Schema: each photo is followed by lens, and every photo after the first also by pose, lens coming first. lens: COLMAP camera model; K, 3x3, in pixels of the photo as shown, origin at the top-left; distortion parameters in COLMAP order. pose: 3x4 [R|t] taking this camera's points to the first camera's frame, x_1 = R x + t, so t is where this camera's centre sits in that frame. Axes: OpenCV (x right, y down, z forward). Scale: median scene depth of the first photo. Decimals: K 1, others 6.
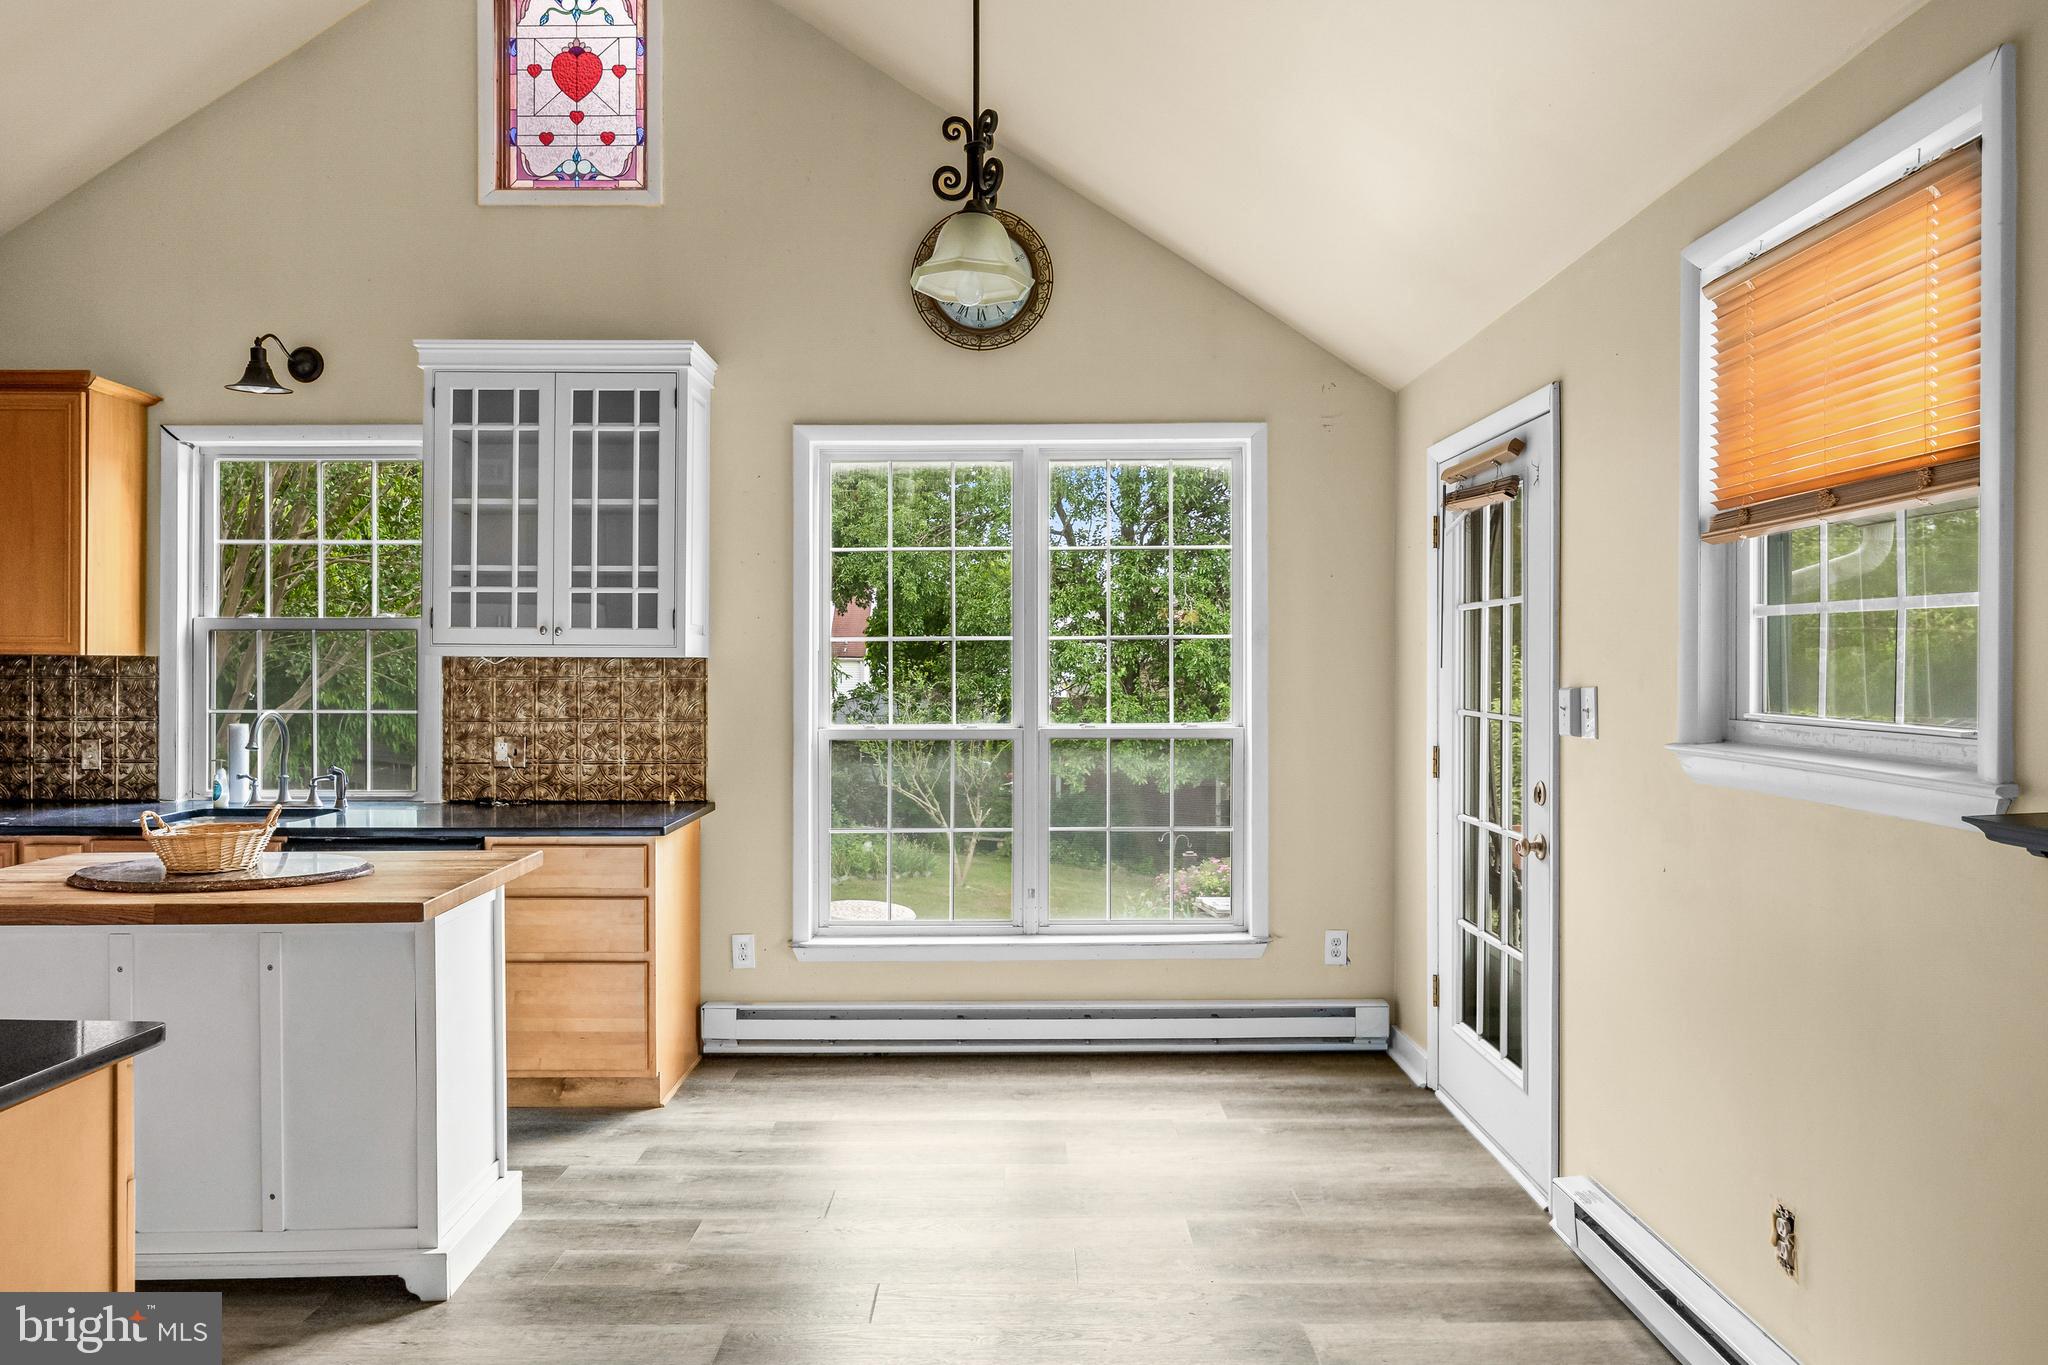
lens RADIAL K [[1321.4, 0, 1036.1], [0, 1321.4, 654.1], [0, 0, 1]] dist [0.021499, 0.000504]
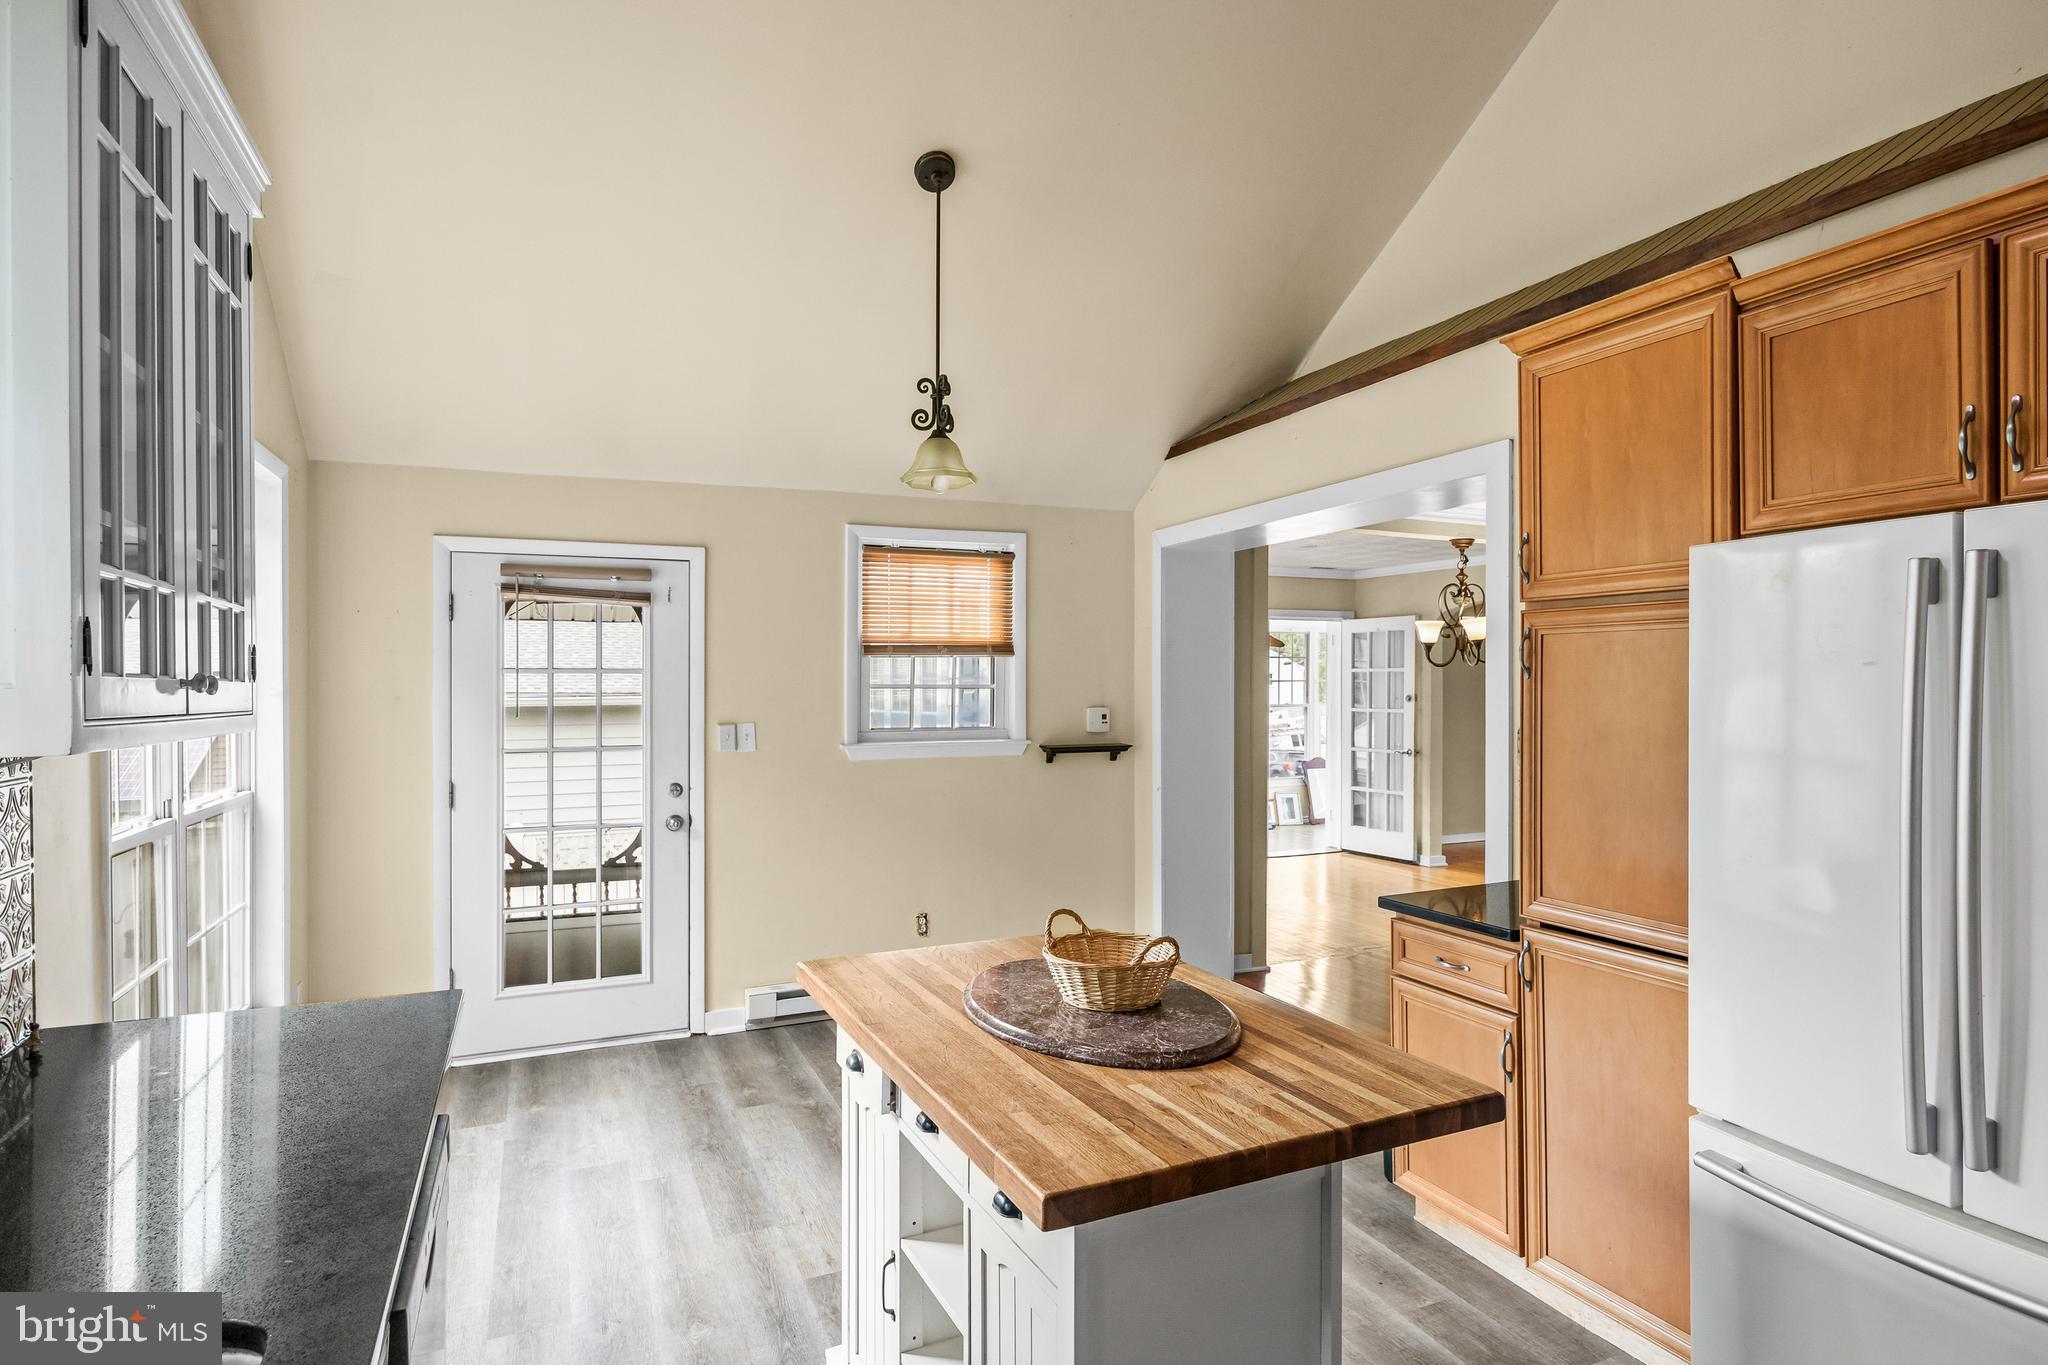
lens RADIAL K [[1115.9, 0, 1004.6], [0, 1115.9, 696.8], [0, 0, 1]] dist [-0.005955, -0.001020]
pose [[-0.383943, -0.003325, 0.923351, -0.804645], [-0.001216, 0.999994, 0.003095, -0.011544], [-0.923356, 0.000066, -0.383945, 0.882323]]
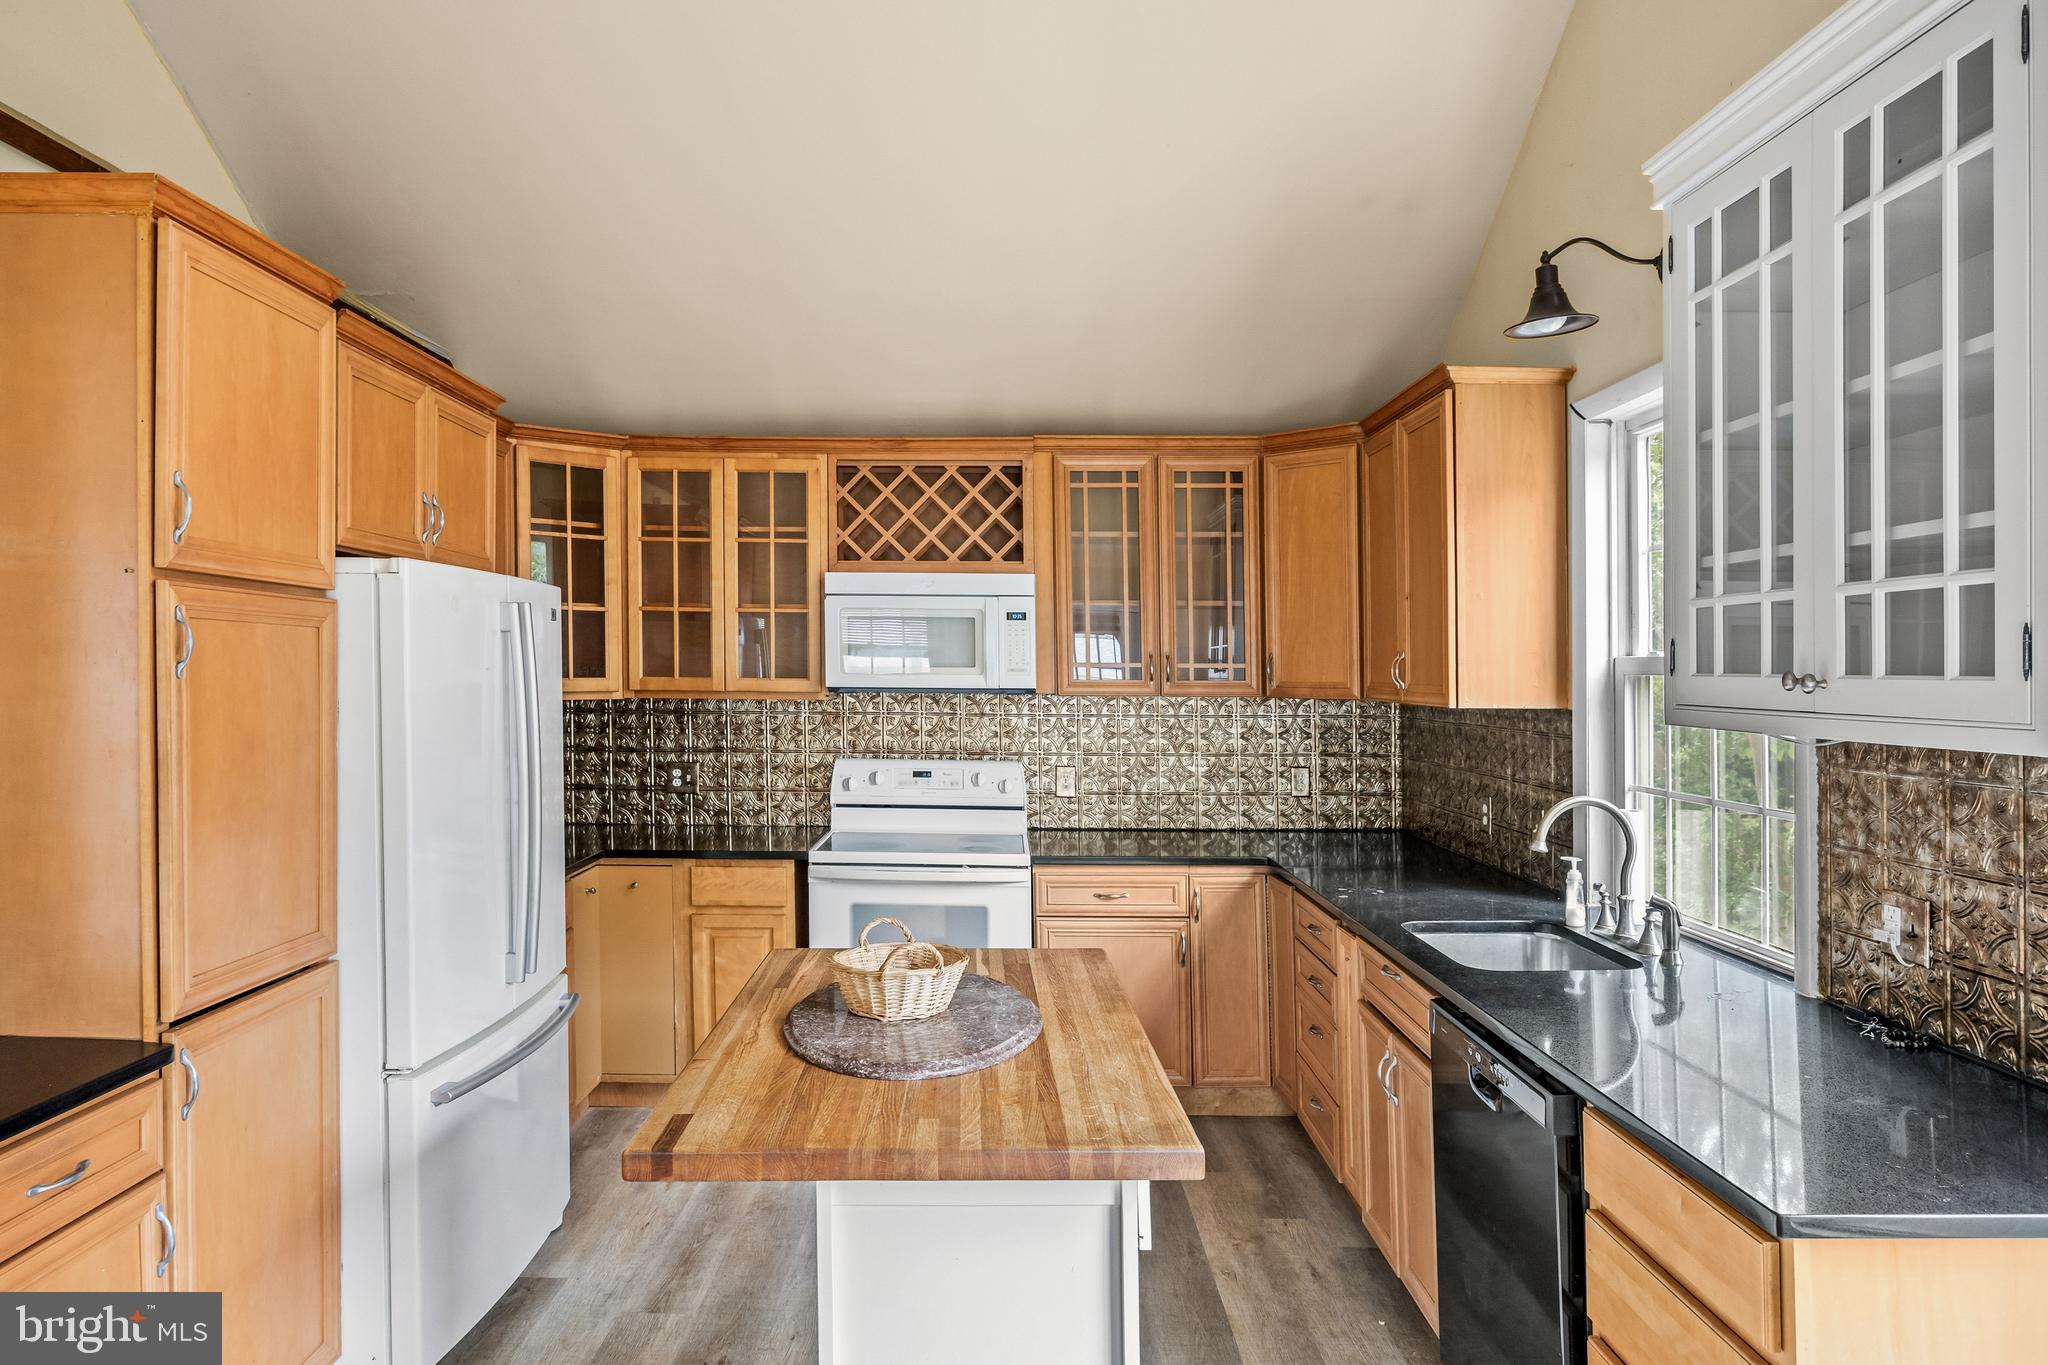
lens RADIAL K [[1272.0, 0, 950.2], [0, 1272.0, 678.1], [0, 0, 1]] dist [-0.005809, -0.000372]
pose [[-0.035848, 0.002491, -0.999354, 0.080442], [0.006732, 0.999975, 0.002251, -0.021800], [0.999335, -0.006647, -0.035864, 0.714072]]
